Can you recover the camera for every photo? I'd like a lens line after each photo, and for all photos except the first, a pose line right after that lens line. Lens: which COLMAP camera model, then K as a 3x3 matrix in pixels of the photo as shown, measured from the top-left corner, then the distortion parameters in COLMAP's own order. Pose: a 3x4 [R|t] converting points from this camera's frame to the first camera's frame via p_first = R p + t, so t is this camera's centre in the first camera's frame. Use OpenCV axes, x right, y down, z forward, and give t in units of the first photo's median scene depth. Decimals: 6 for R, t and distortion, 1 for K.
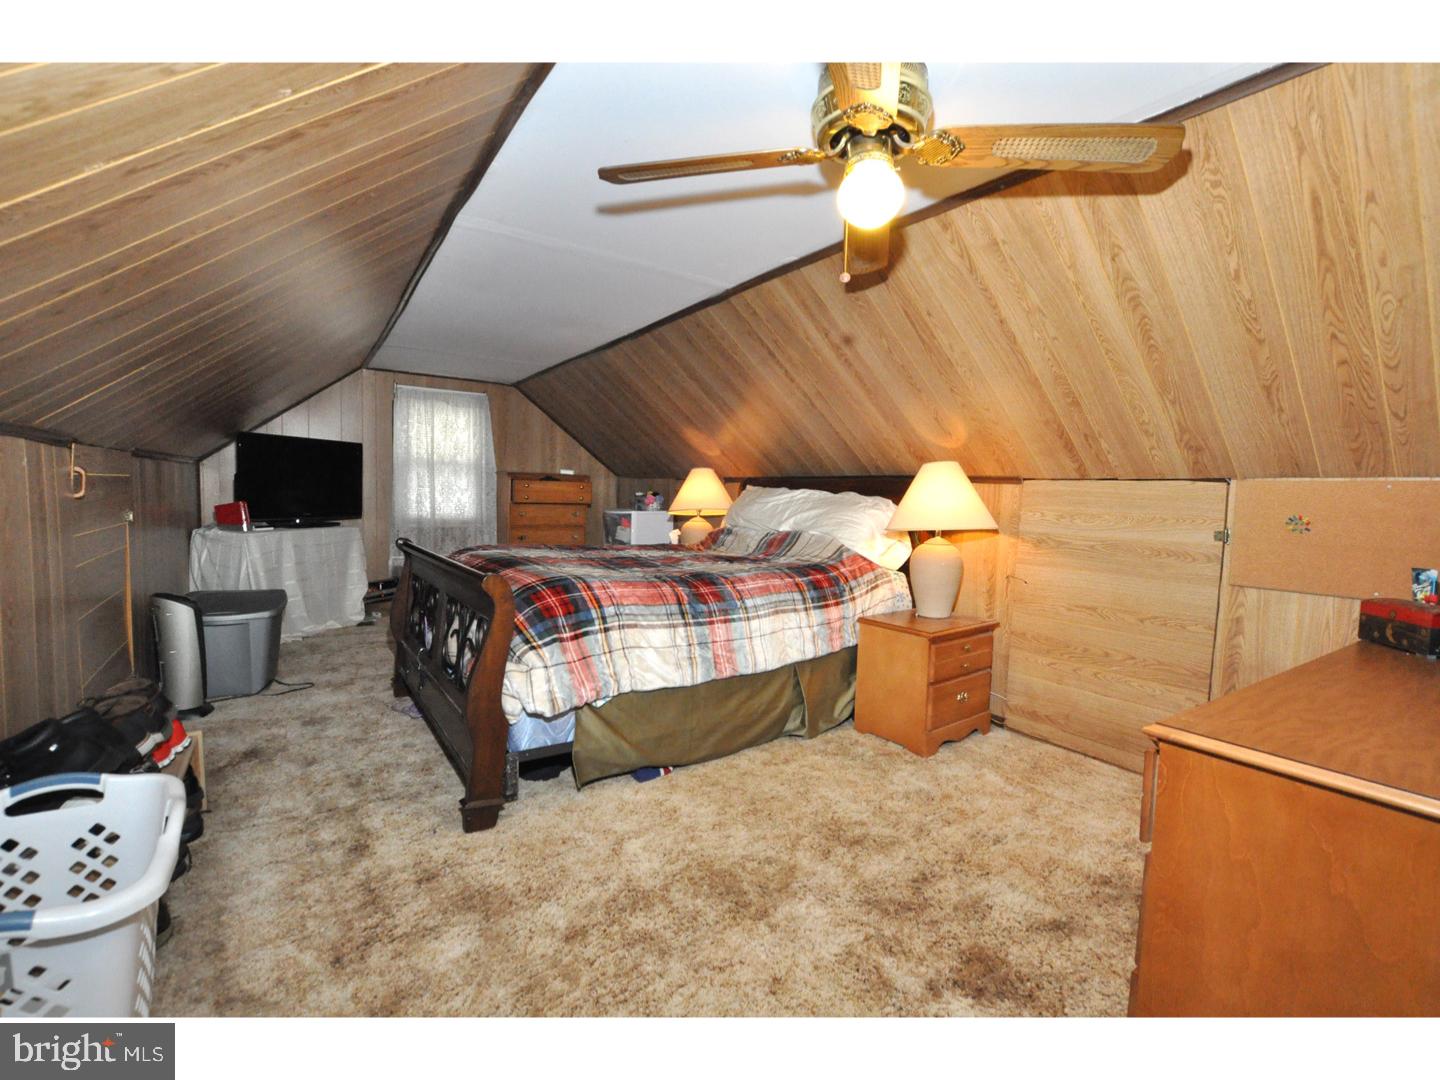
lens RADIAL K [[631.7, 0, 718.2], [0, 631.7, 543.0], [0, 0, 1]] dist [-0.033158, 0.004650]
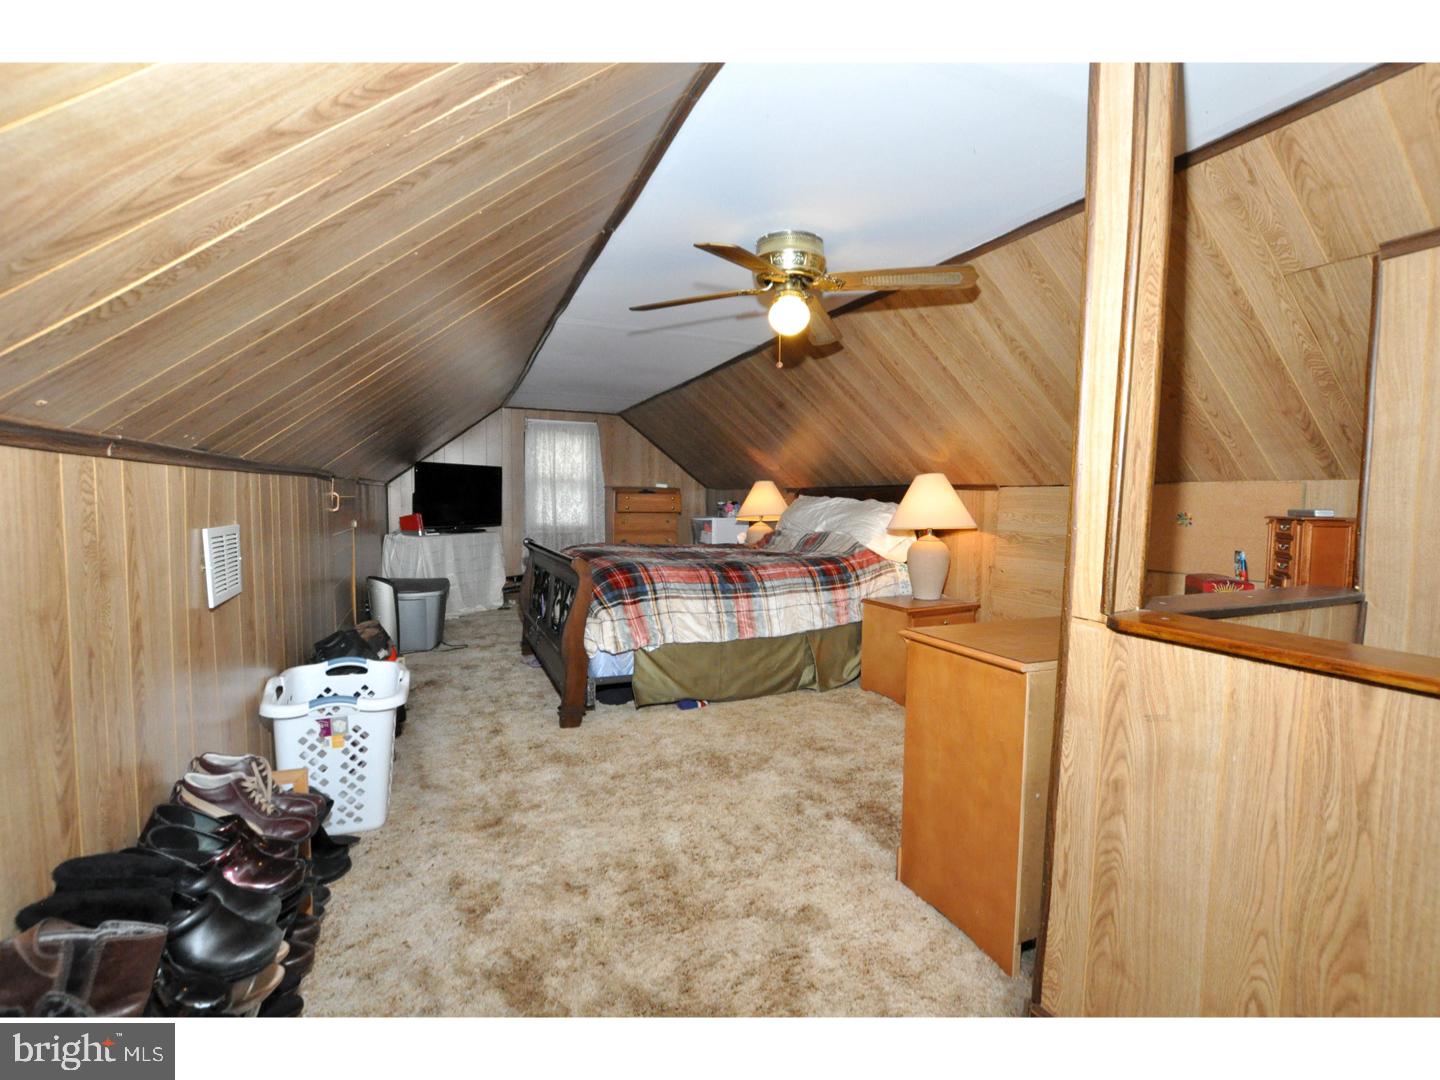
lens RADIAL K [[631.7, 0, 717.7], [0, 631.7, 544.2], [0, 0, 1]] dist [-0.033158, 0.004650]
pose [[0.981806, -0.004096, -0.189844, 0.193300], [0.001997, 0.999935, -0.011245, 0.024601], [0.189878, 0.010661, 0.981750, -0.320672]]
